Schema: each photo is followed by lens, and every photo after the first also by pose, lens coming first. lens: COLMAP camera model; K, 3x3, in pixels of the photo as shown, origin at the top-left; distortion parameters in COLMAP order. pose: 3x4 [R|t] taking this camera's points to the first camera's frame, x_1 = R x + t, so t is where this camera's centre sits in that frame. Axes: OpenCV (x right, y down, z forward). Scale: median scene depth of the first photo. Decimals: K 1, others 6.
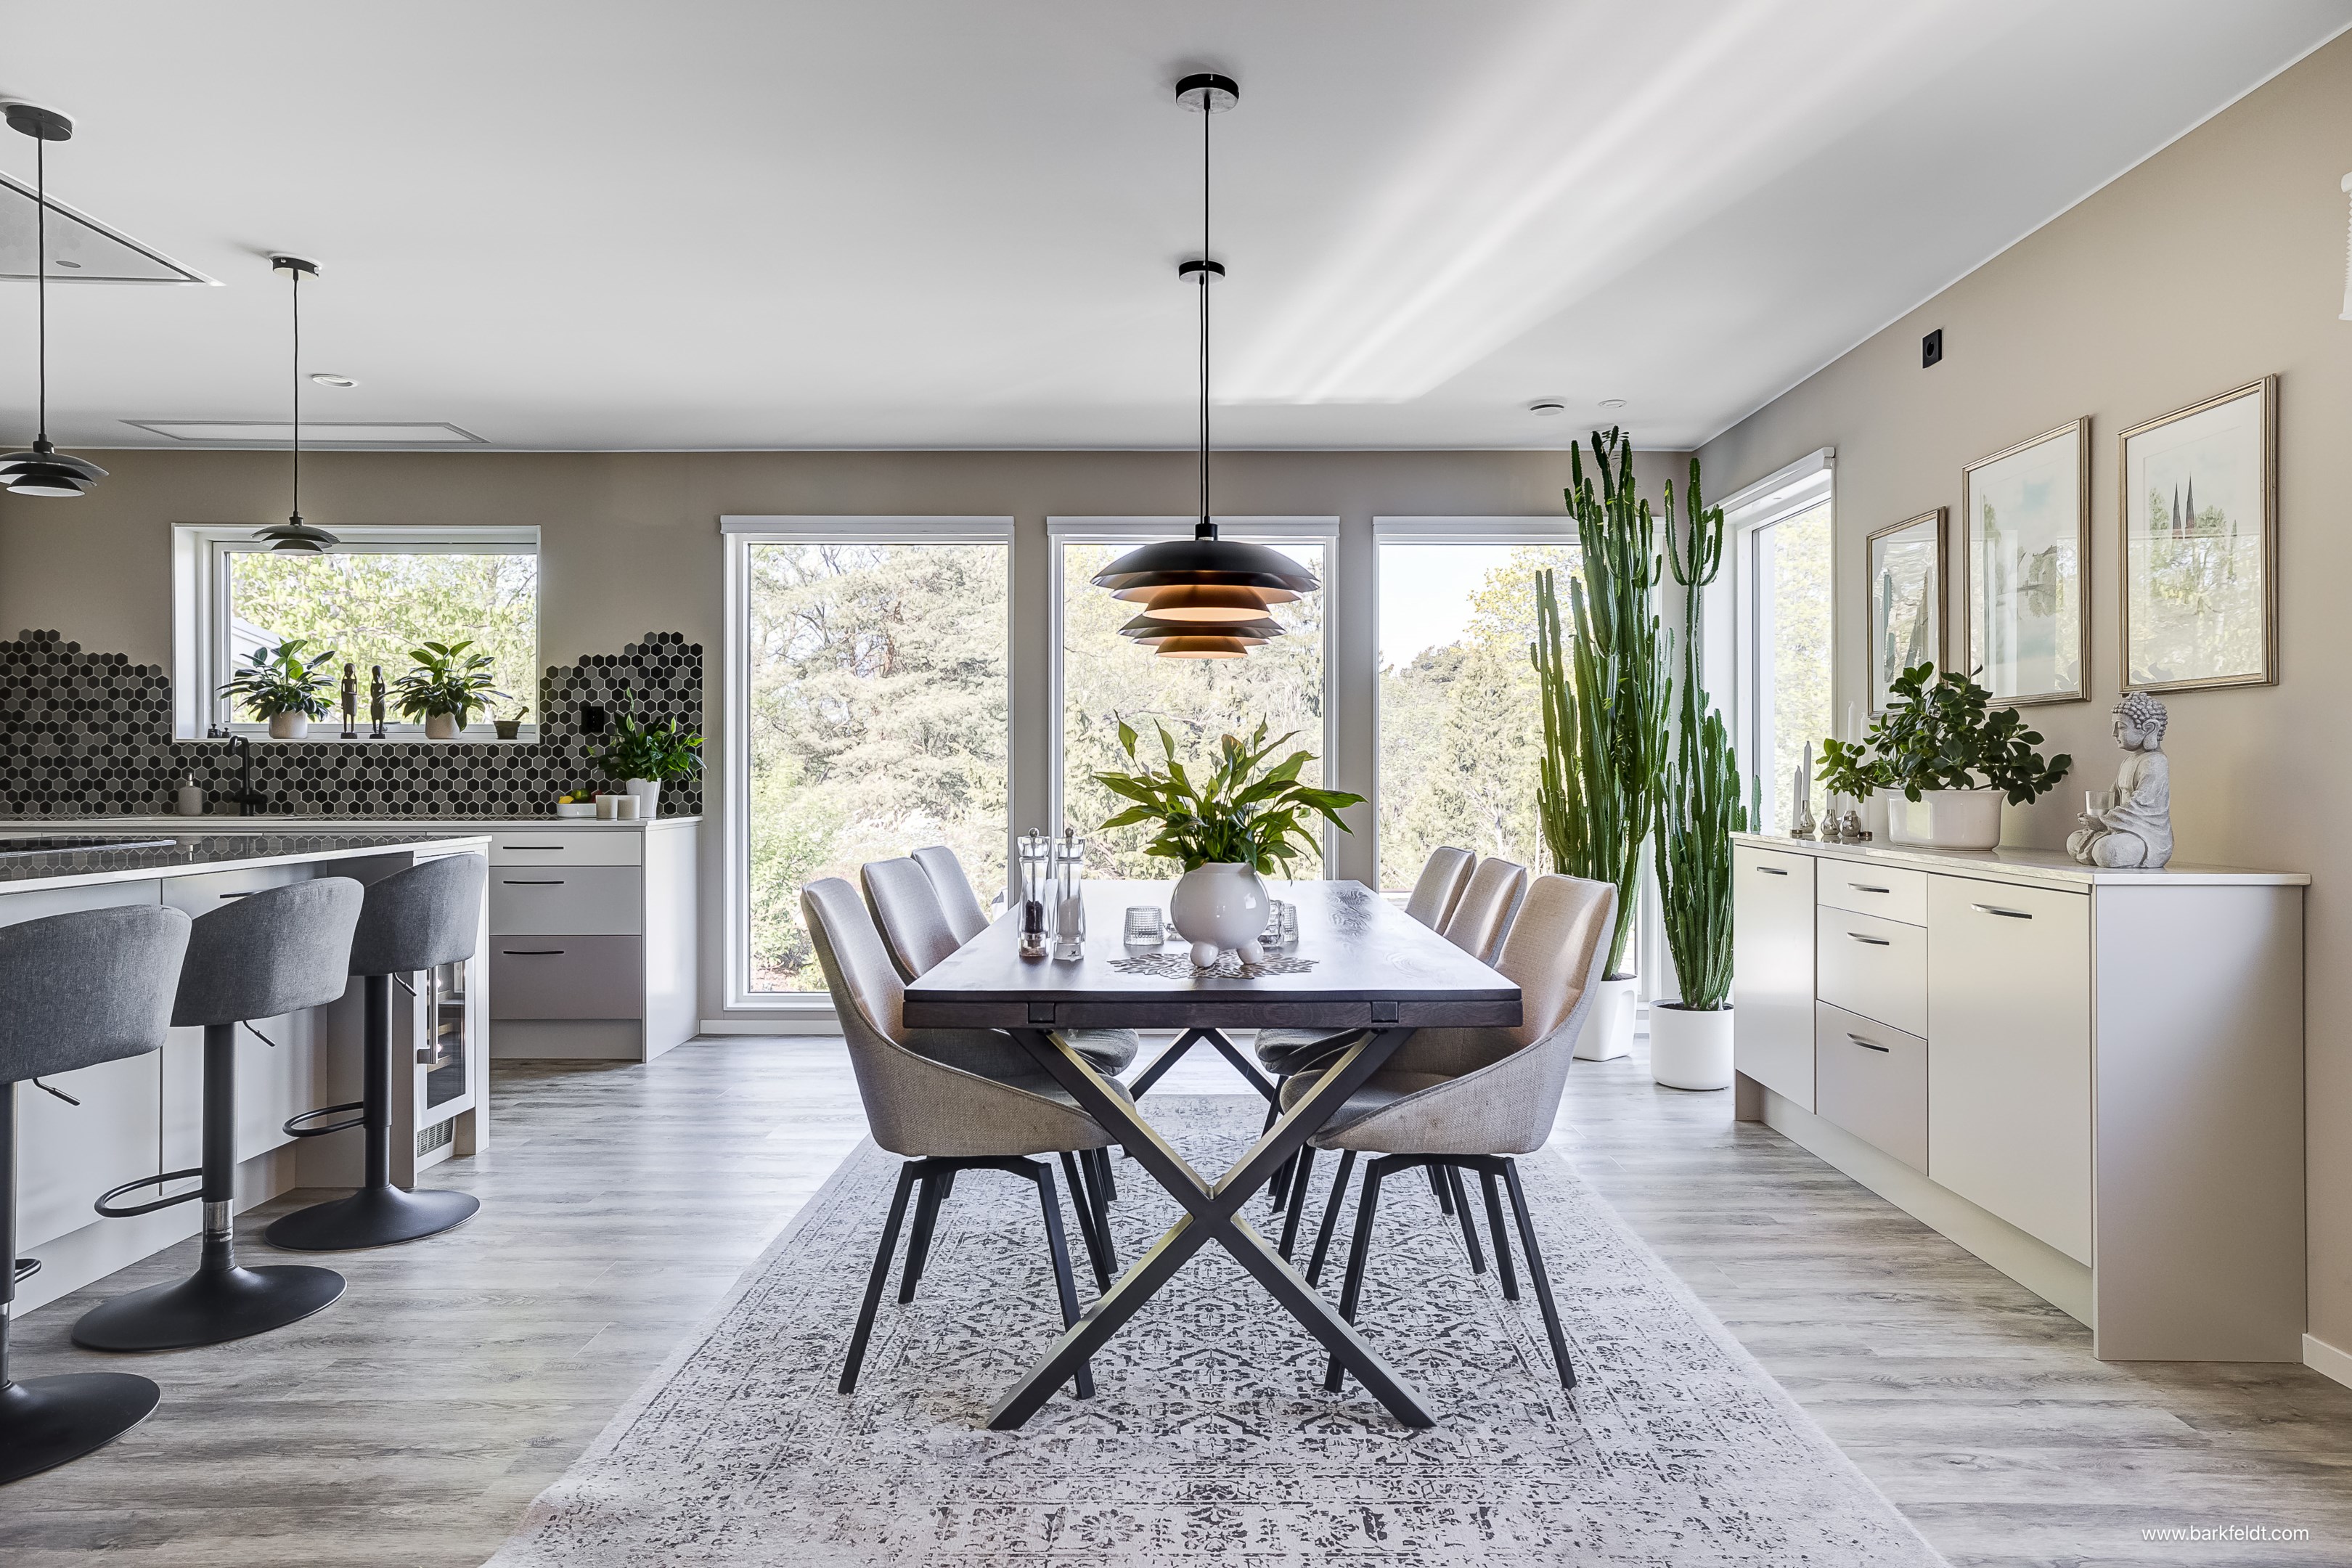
lens RADIAL K [[1486.6, 0, 1181.1], [0, 1486.6, 774.4], [0, 0, 1]] dist [0.000116, 0.000048]
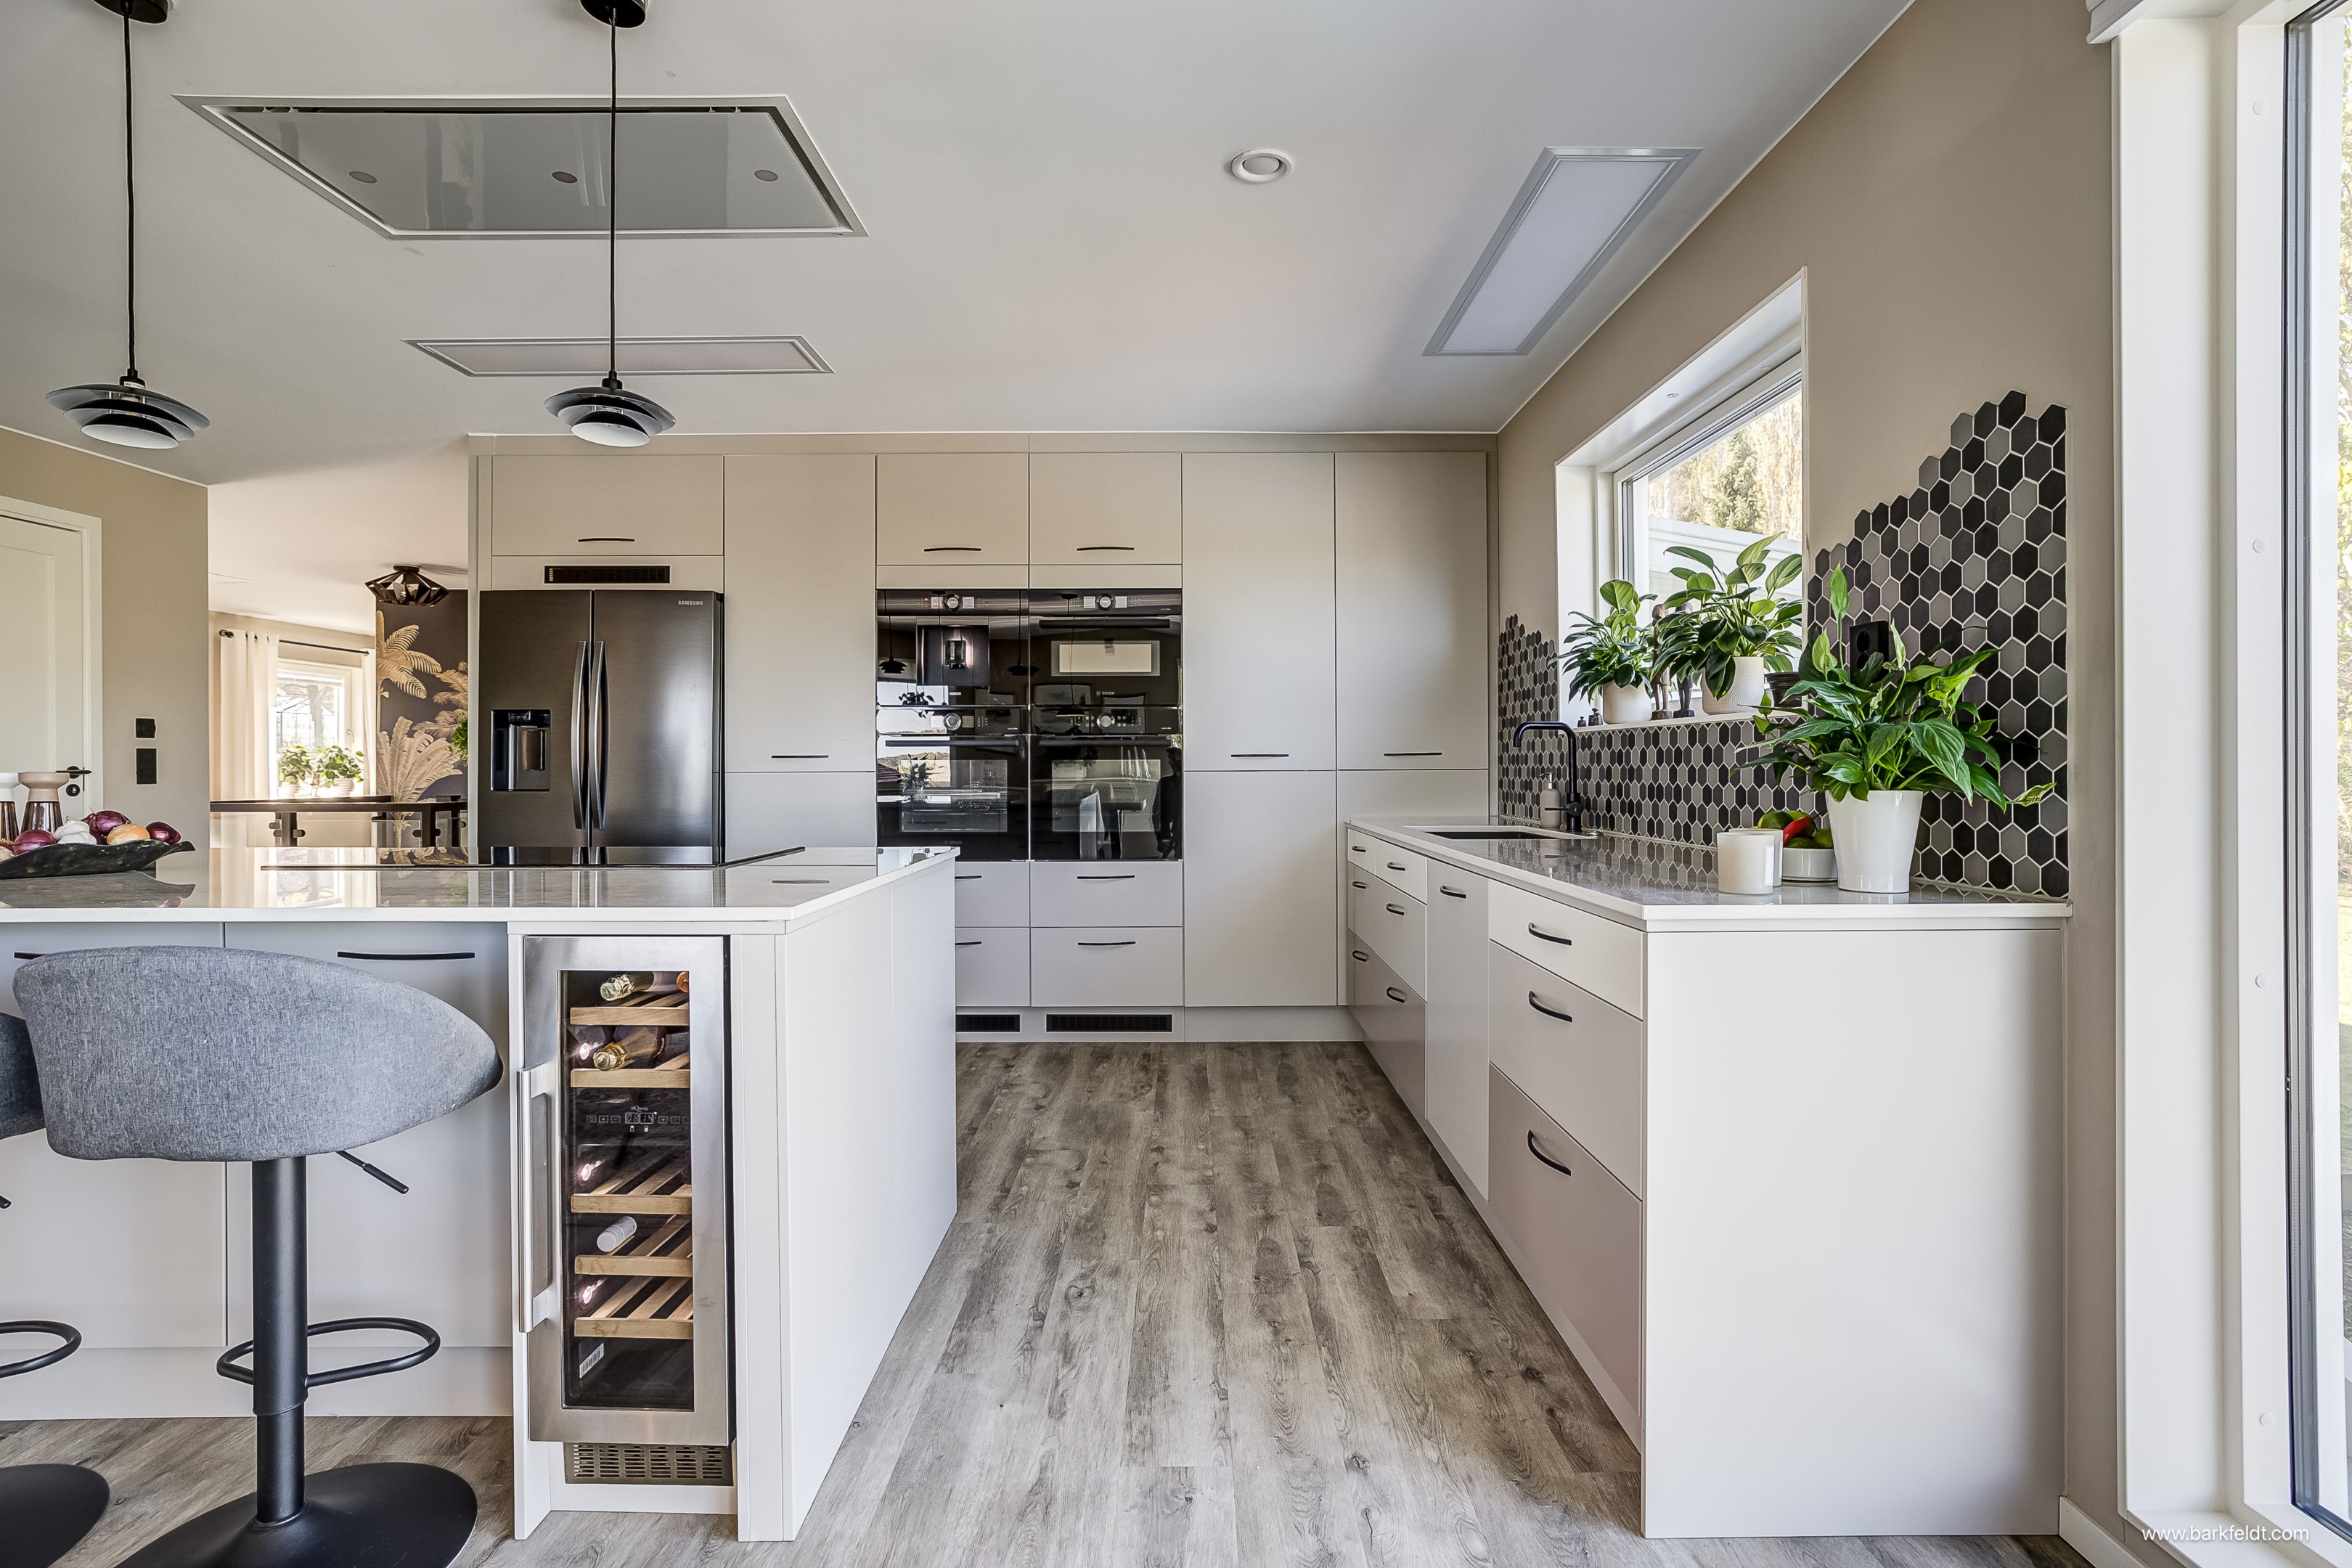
lens RADIAL K [[1149.6, 0, 1179.3], [0, 1149.6, 772.5], [0, 0, 1]] dist [-0.000022, 0.000000]
pose [[0.008397, 0.004231, -0.999956, -0.058820], [-0.000591, 0.999991, 0.004226, -0.003334], [0.999965, 0.000555, 0.008400, 0.793380]]
